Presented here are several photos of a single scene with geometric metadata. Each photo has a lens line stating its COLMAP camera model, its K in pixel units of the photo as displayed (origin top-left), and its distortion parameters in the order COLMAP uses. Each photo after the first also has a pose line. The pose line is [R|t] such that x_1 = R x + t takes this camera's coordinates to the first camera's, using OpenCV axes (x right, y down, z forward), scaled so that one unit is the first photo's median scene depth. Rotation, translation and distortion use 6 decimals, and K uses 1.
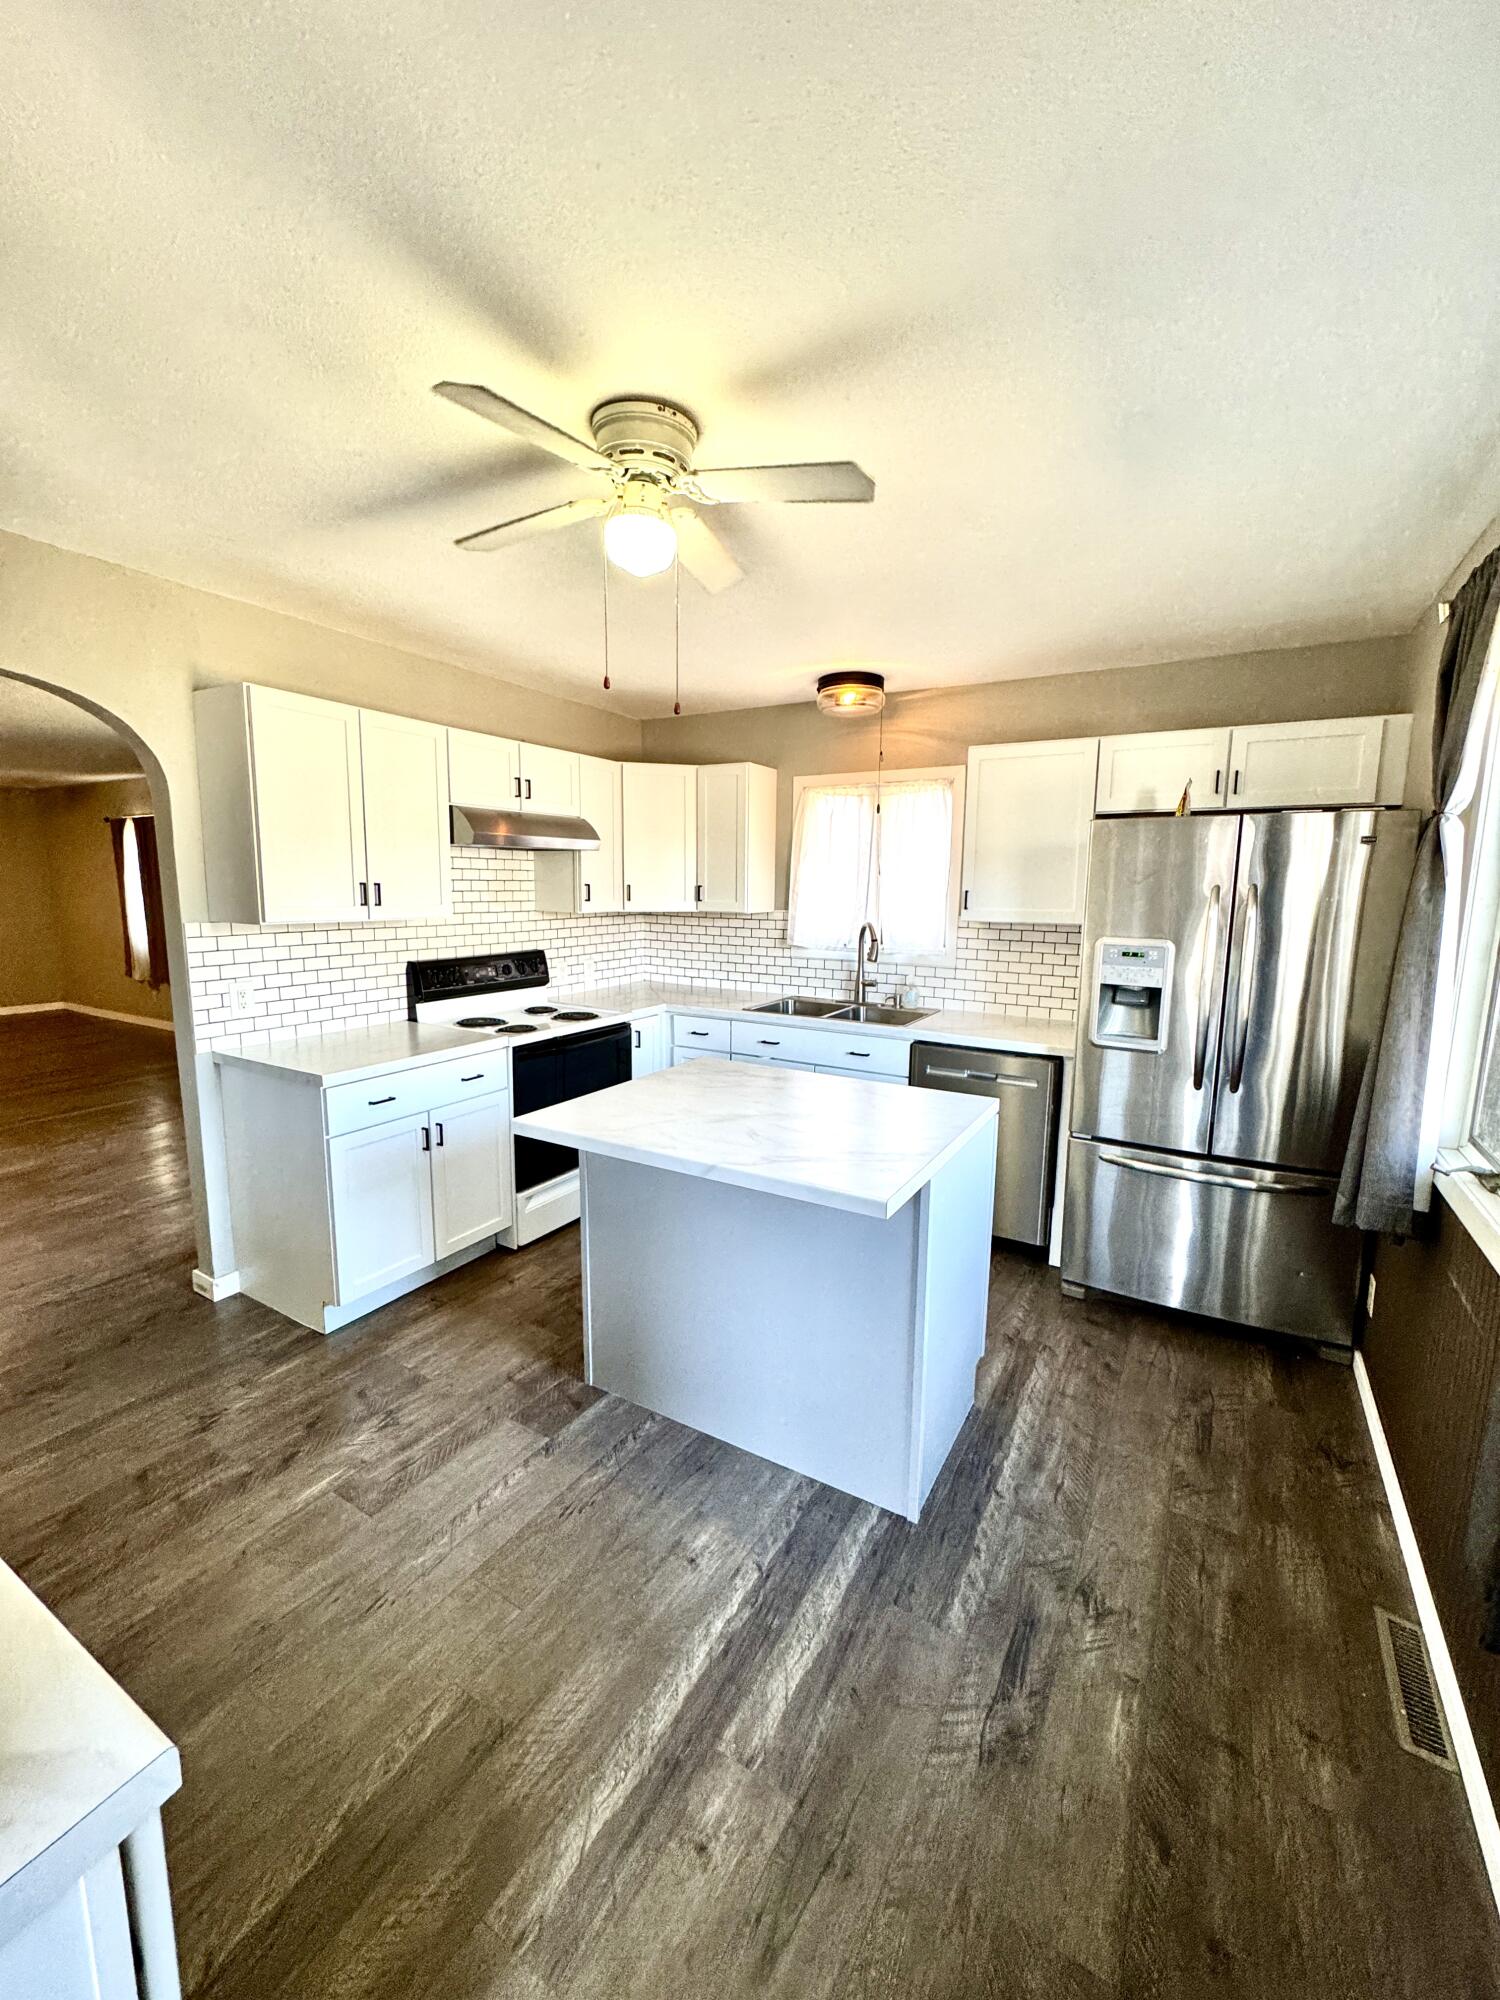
lens RADIAL K [[797.4, 0, 748.0], [0, 797.4, 1000.8], [0, 0, 1]] dist [-0.001681, -0.000282]
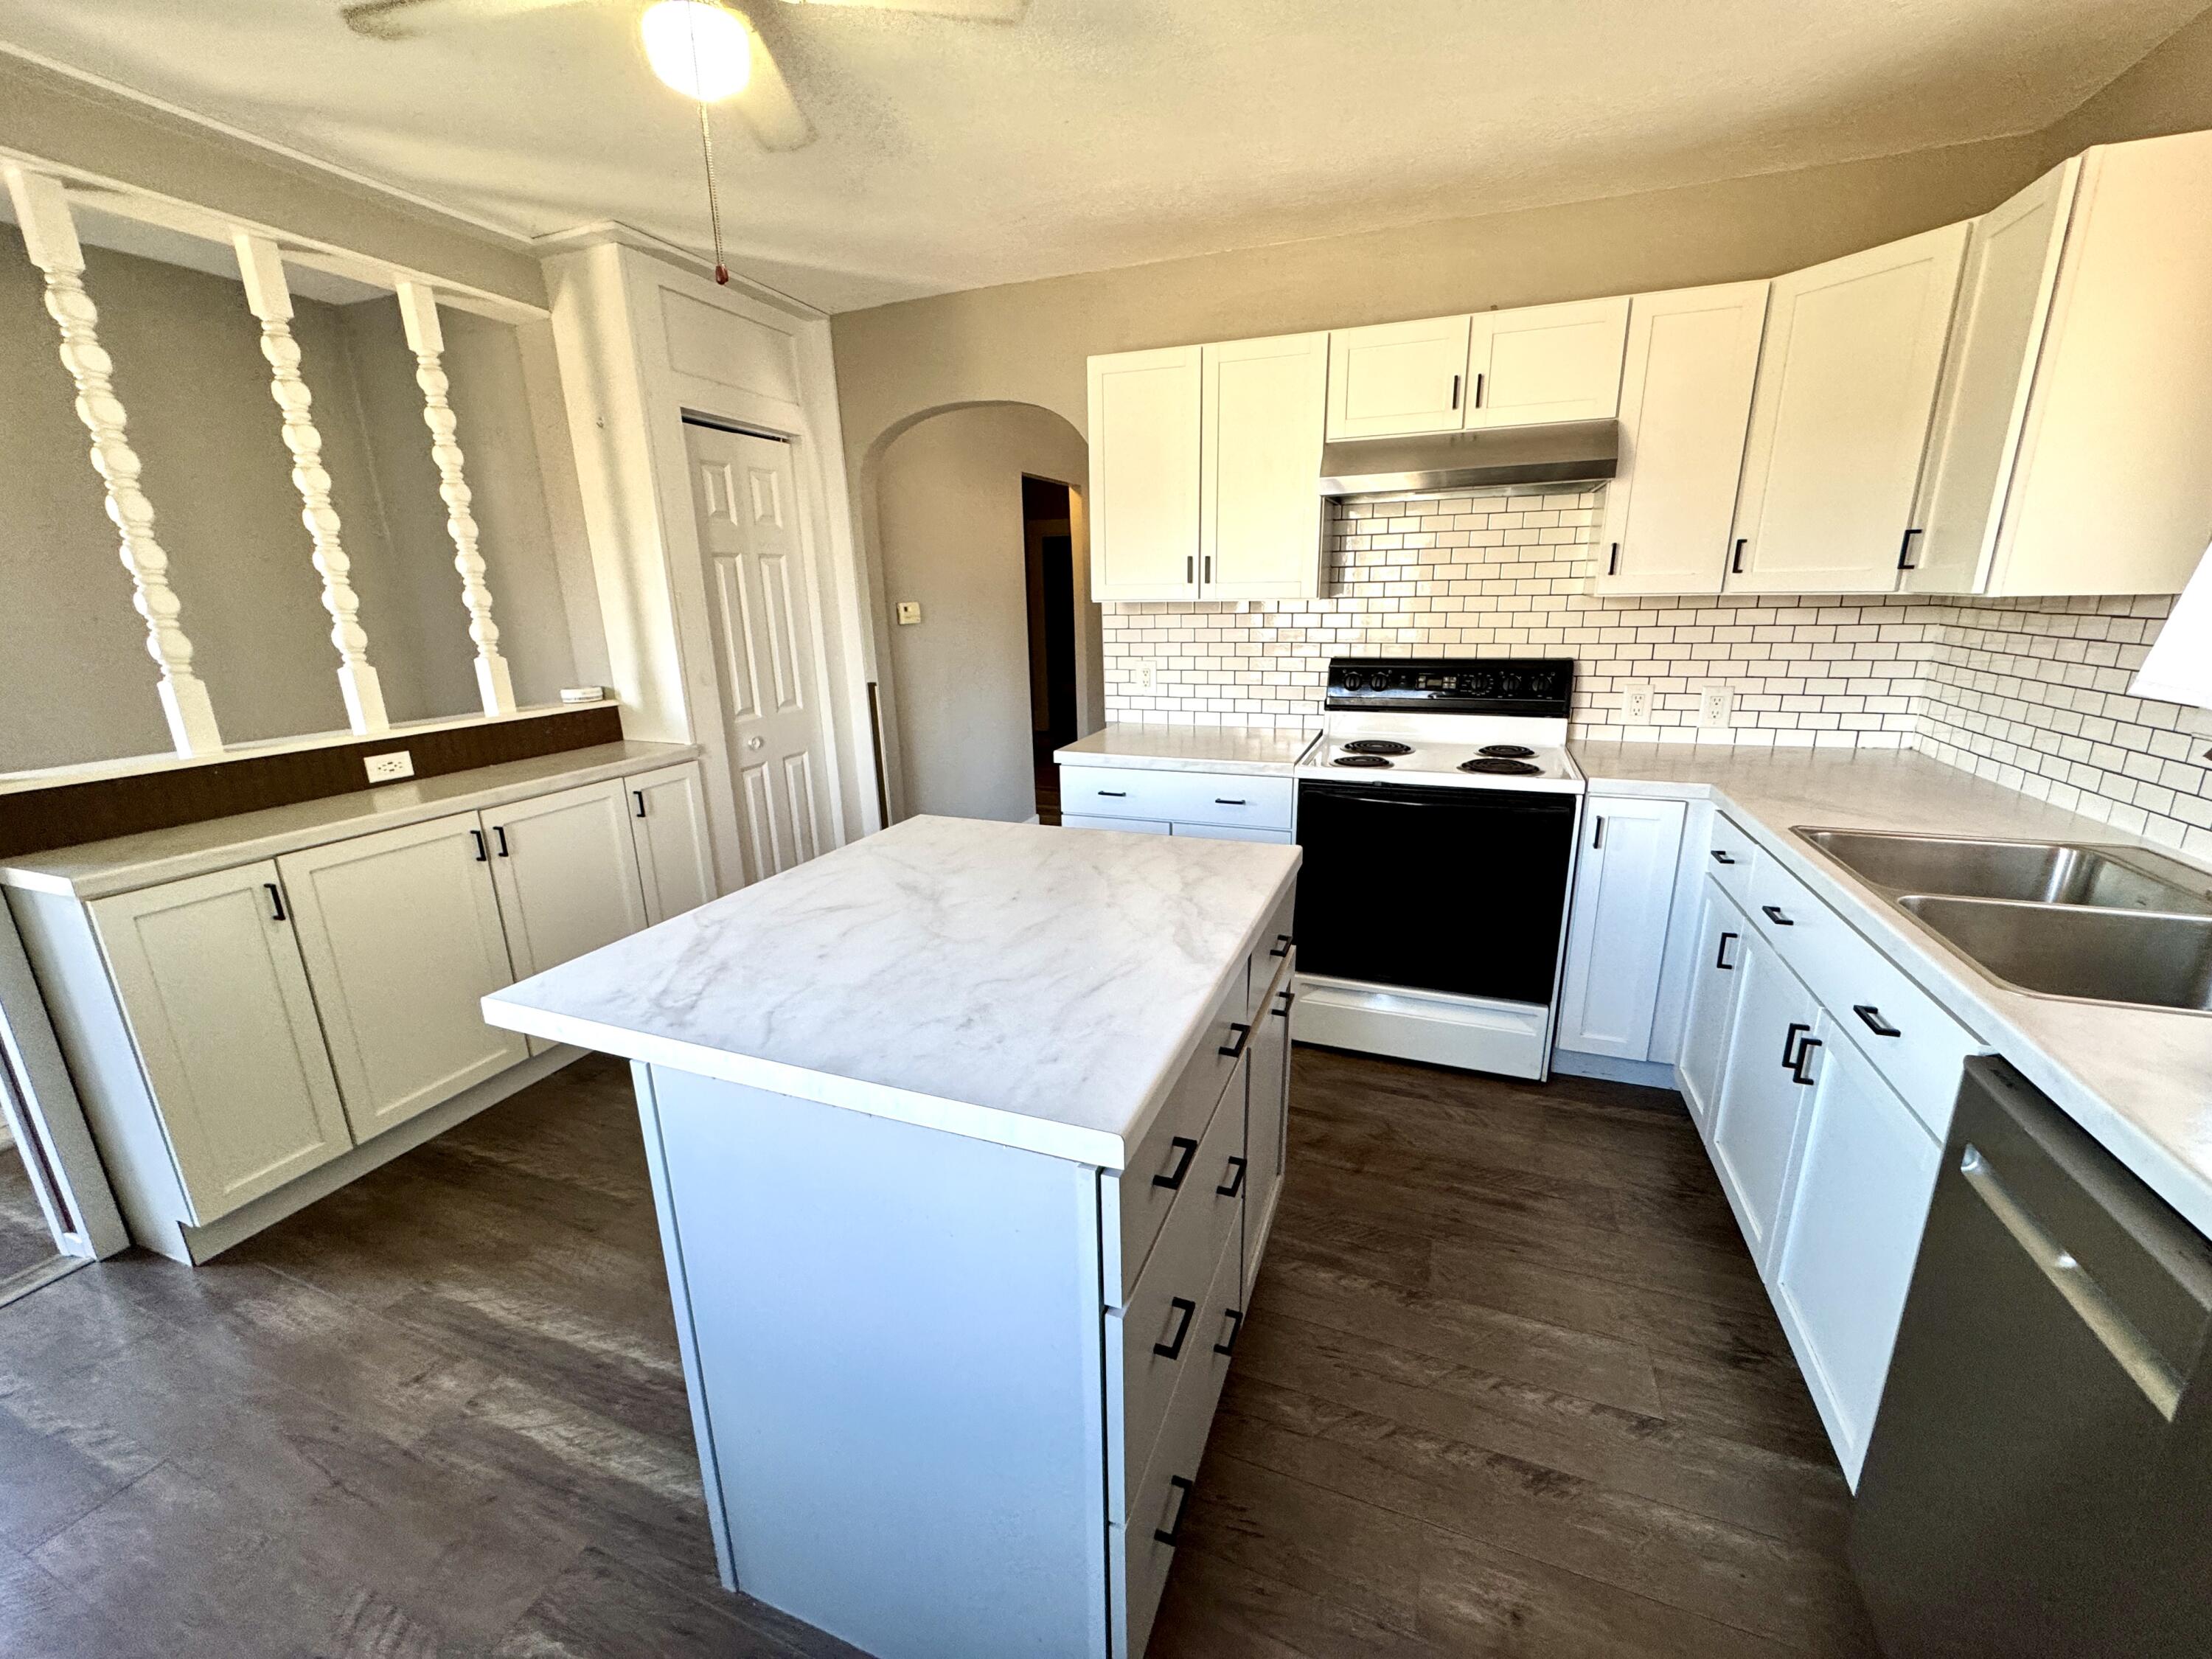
lens RADIAL K [[881.9, 0, 1108.3], [0, 881.9, 828.1], [0, 0, 1]] dist [-0.001681, -0.000282]
pose [[0.162489, 0.244263, -0.955998, 0.526509], [-0.124408, 0.966214, 0.225728, -0.067666], [0.978836, 0.082256, 0.187387, 0.767711]]
